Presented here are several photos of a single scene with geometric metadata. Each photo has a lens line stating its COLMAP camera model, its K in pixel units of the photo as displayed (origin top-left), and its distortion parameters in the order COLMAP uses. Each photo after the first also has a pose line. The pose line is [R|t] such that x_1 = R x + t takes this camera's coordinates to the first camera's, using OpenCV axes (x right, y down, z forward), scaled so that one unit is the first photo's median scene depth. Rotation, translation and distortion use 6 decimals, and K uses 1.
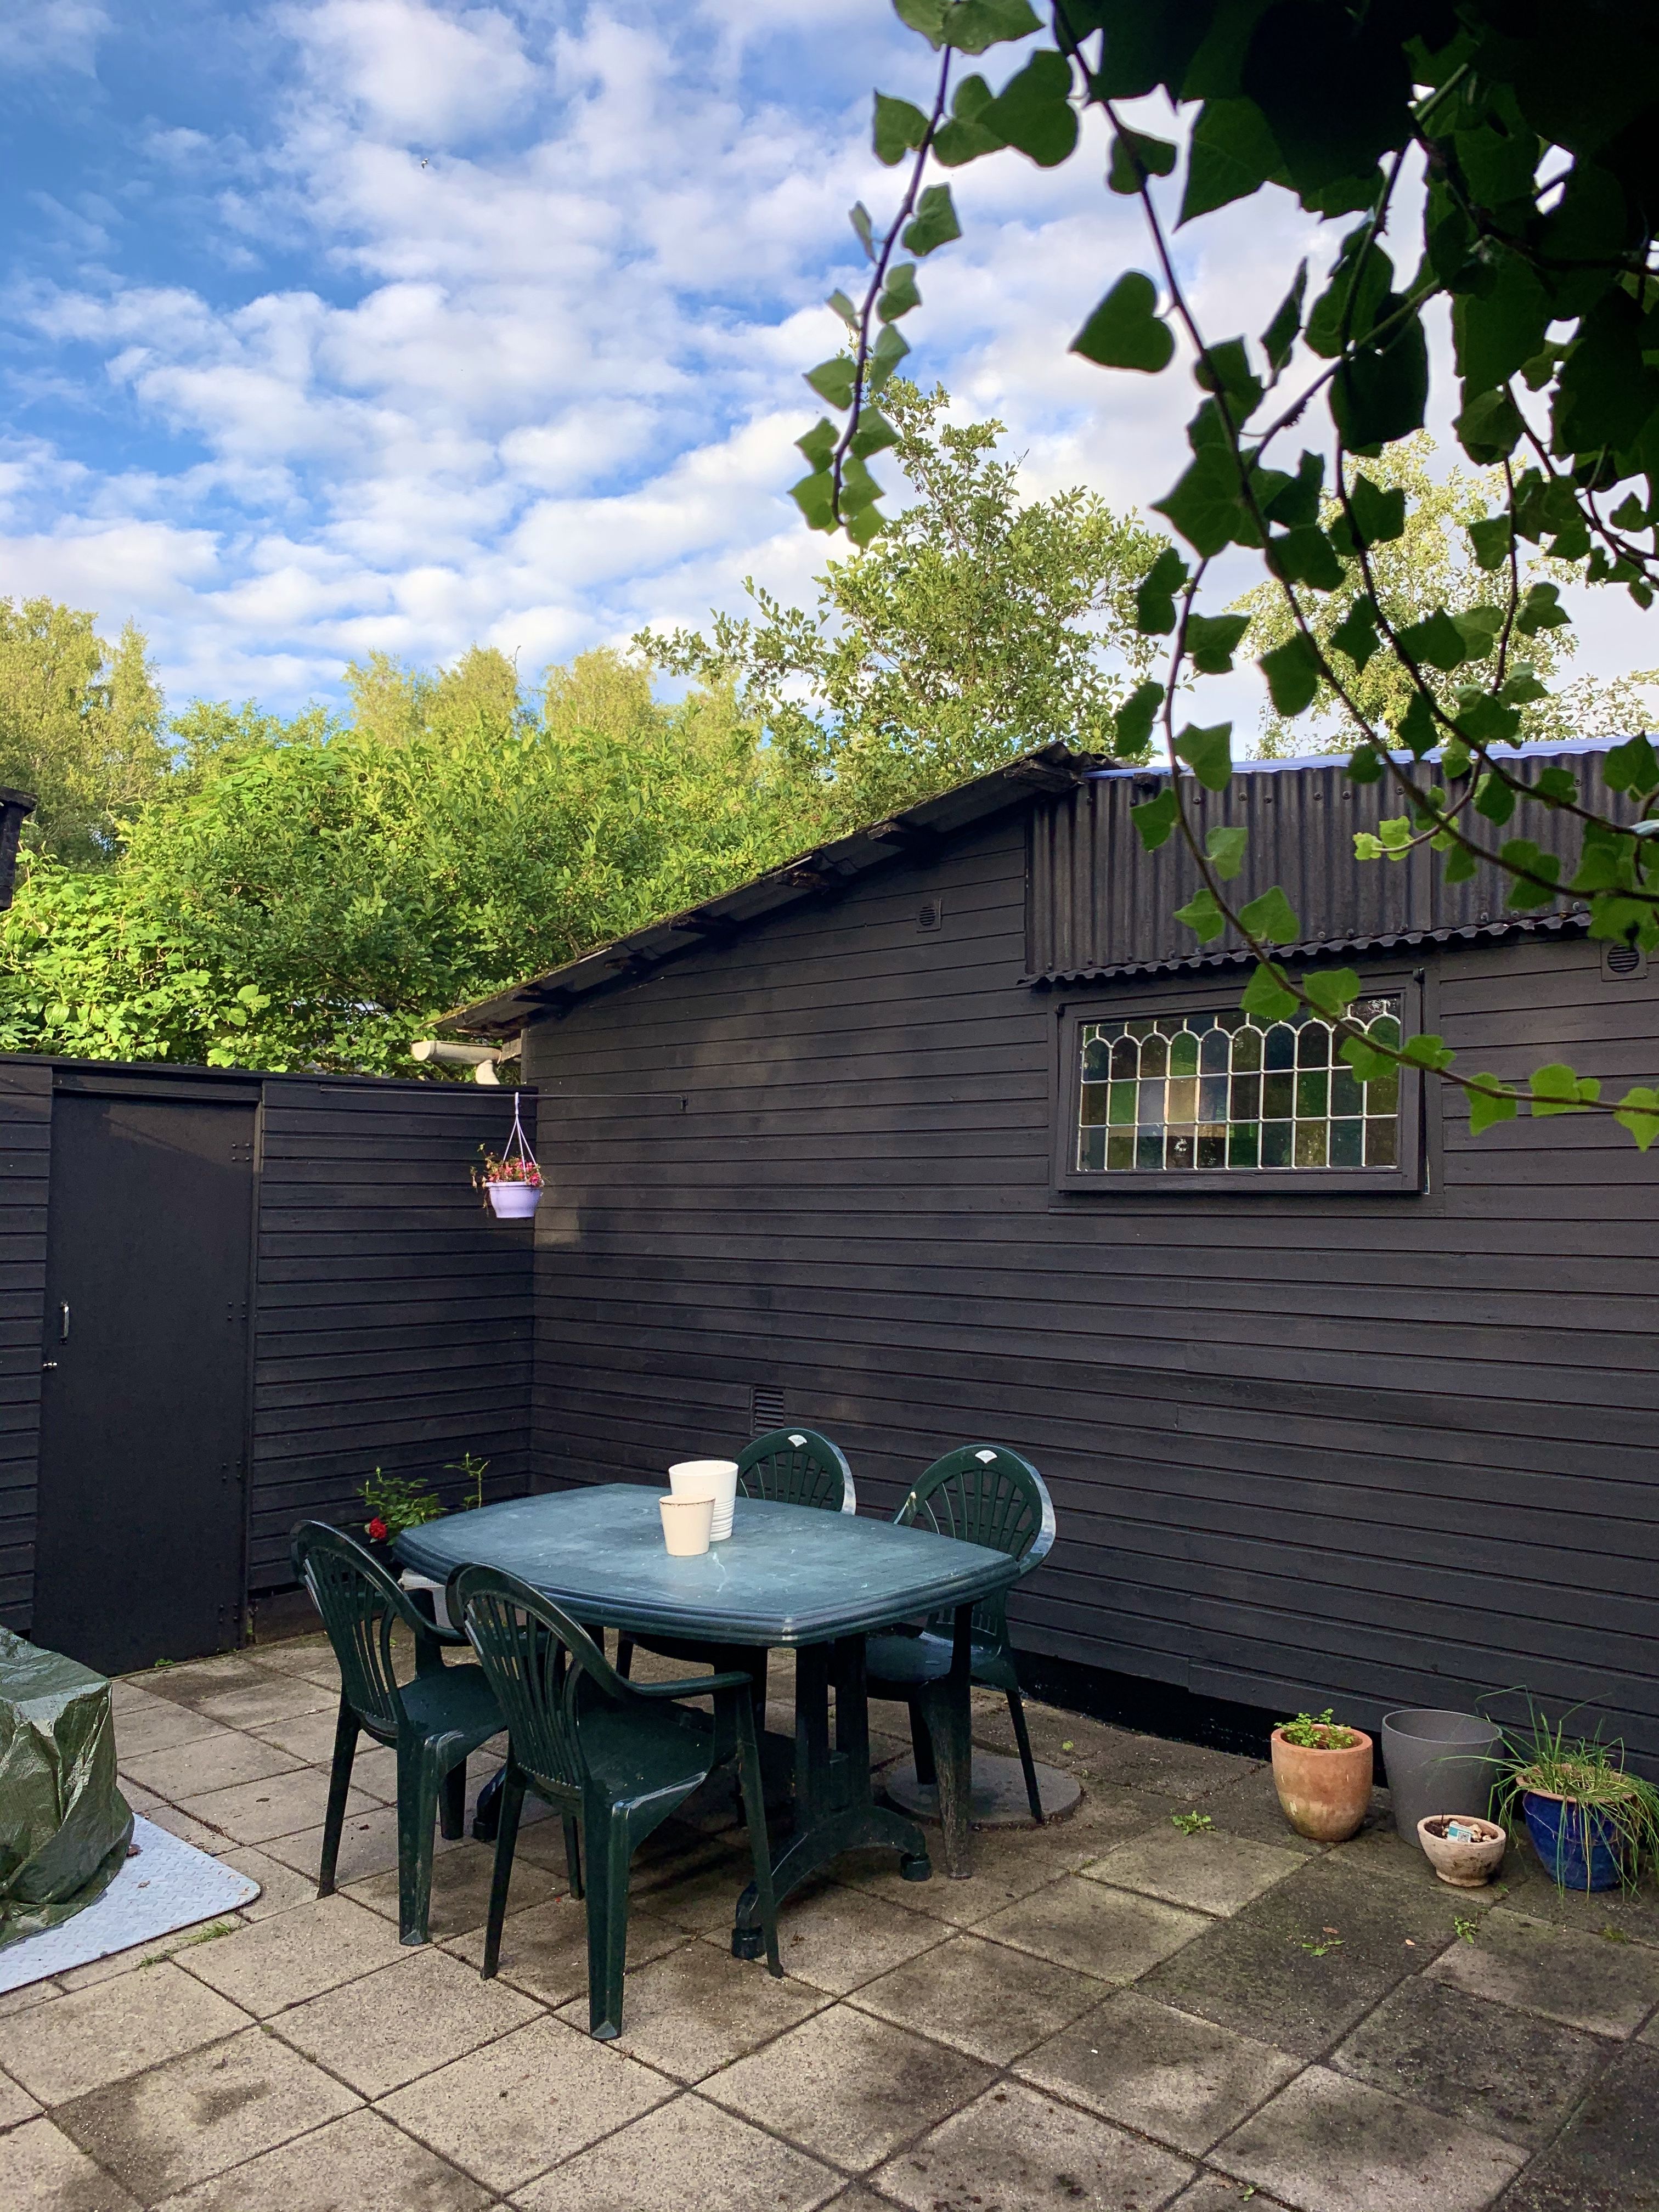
lens RADIAL K [[1696.4, 0, 829.5], [0, 1696.4, 1106.0], [0, 0, 1]] dist [-0.000744, -0.002075]
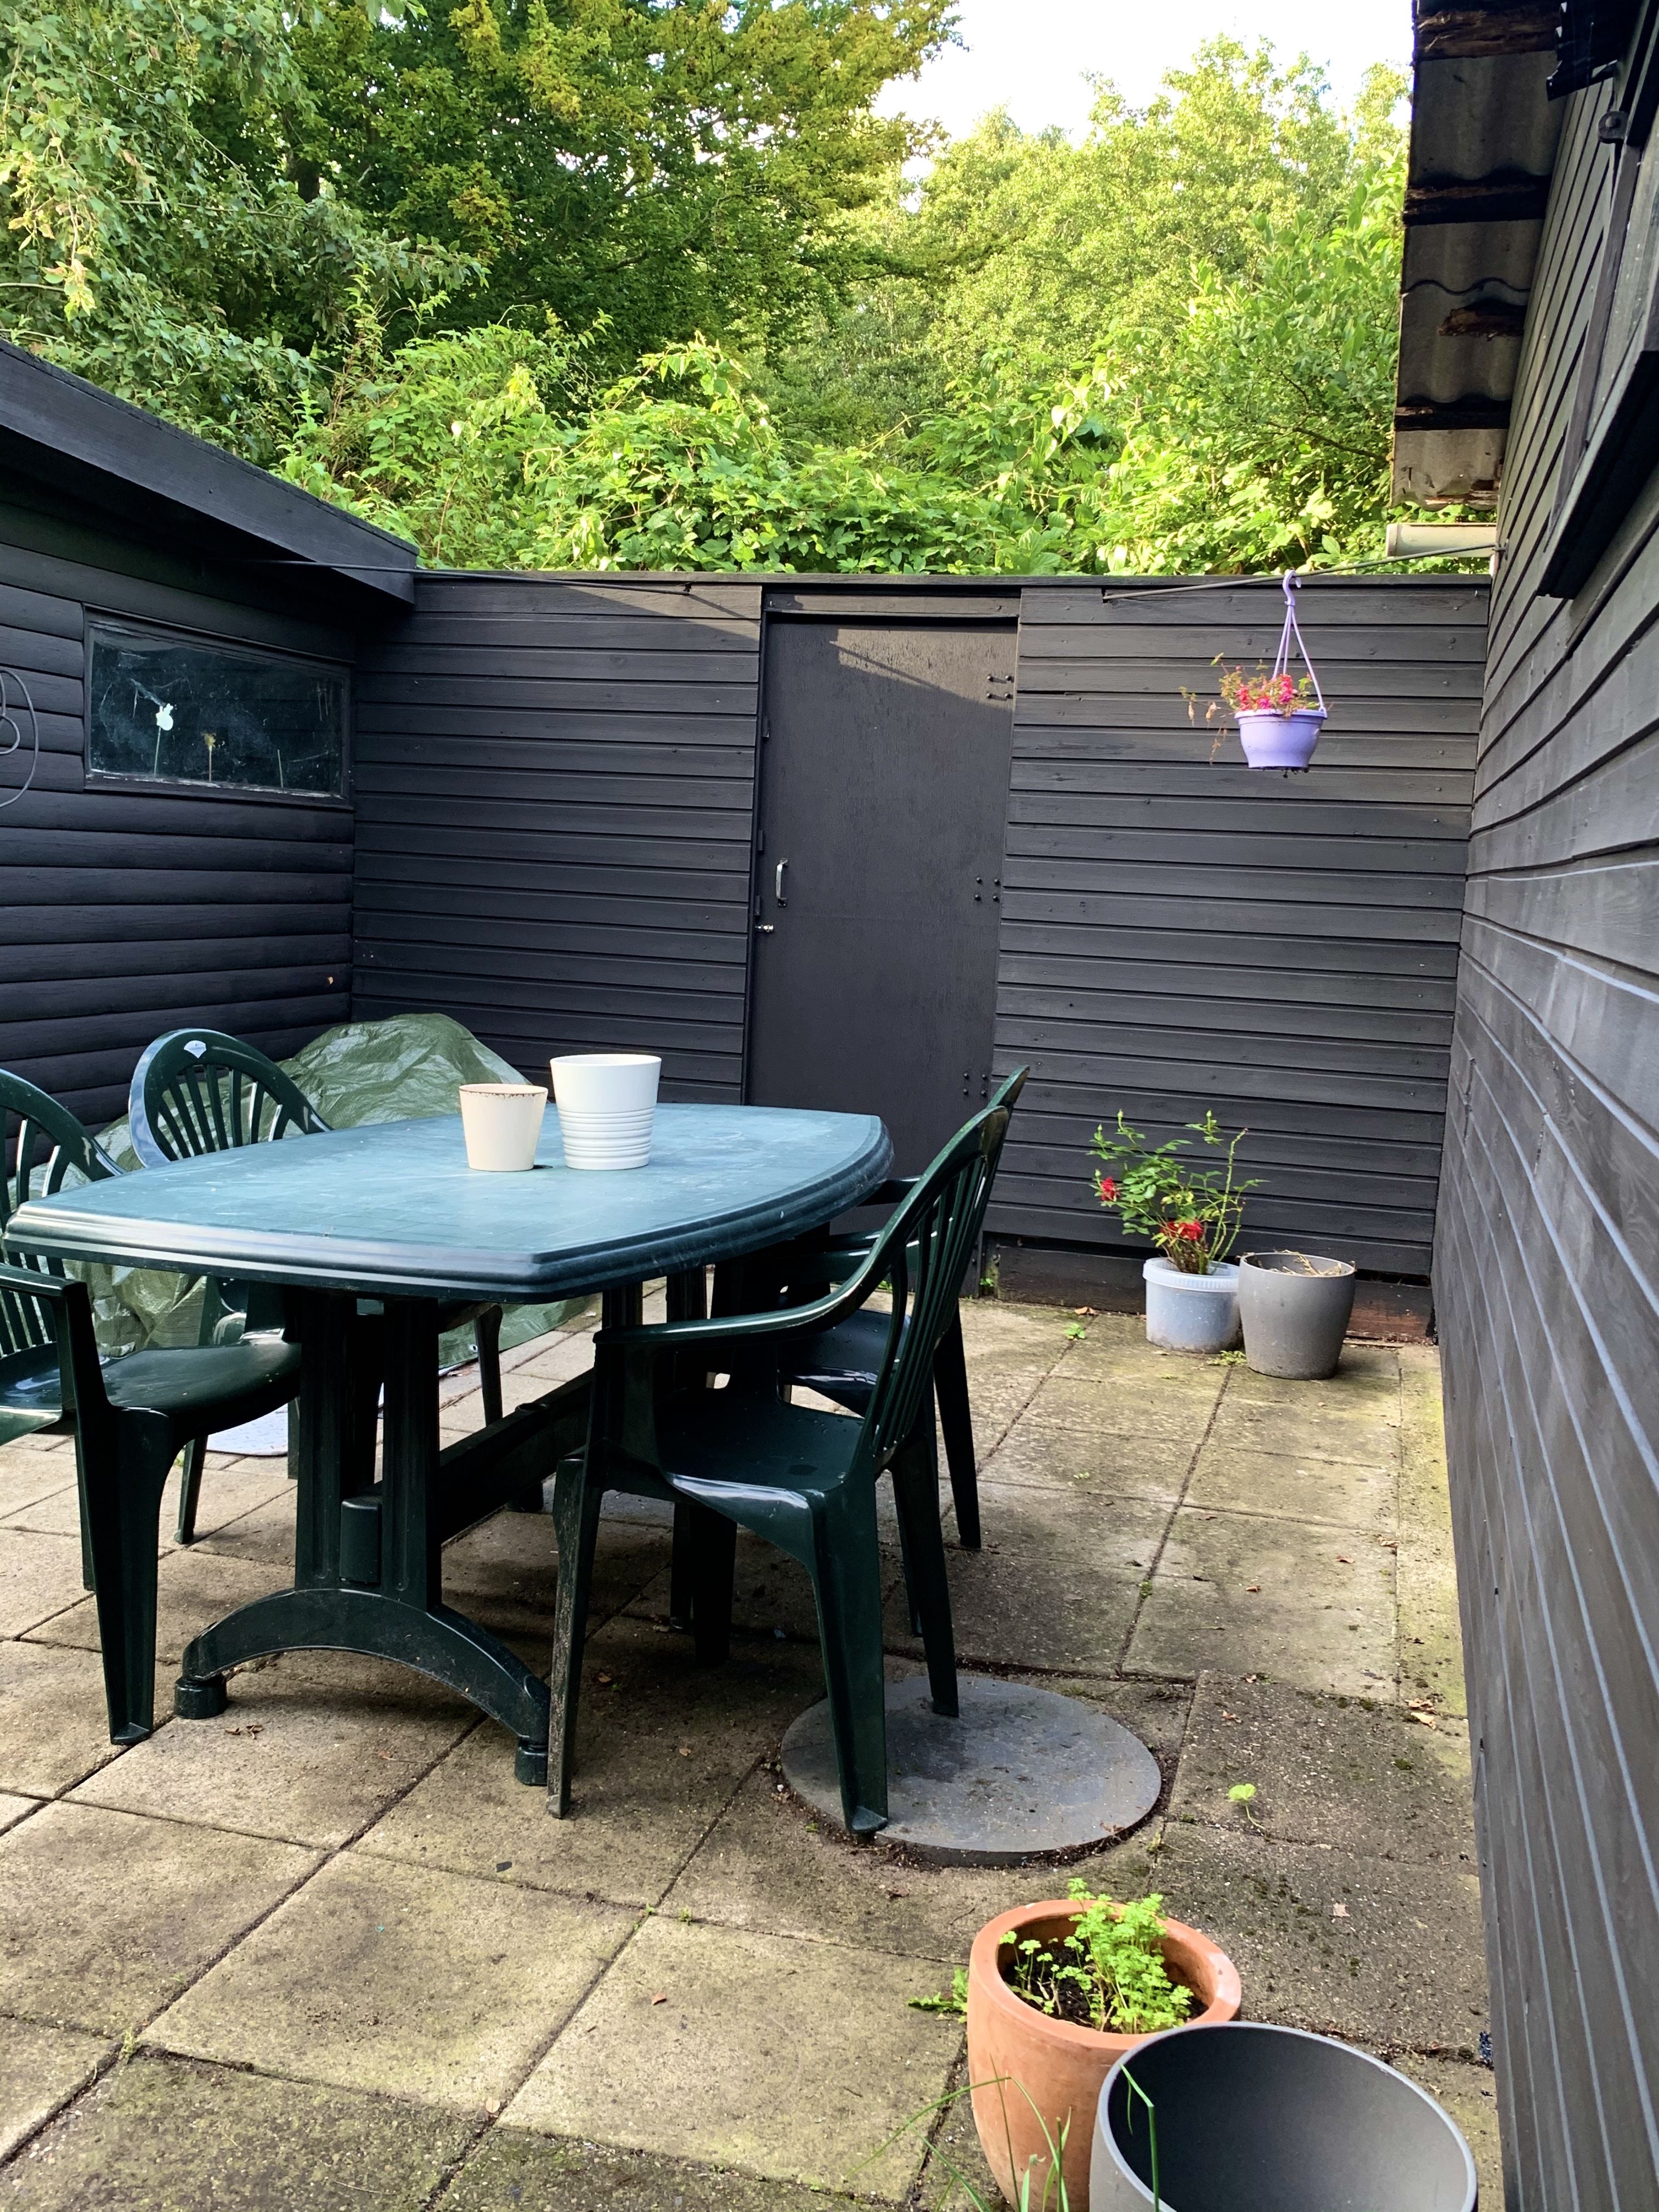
lens RADIAL K [[1883.5, 0, 829.5], [0, 1883.5, 1106.0], [0, 0, 1]] dist [0.007664, 0.004614]
pose [[0.445210, 0.138080, -0.884716, 0.480257], [0.008864, 0.987311, 0.158553, 0.093174], [0.895382, -0.078431, 0.438336, 0.618472]]
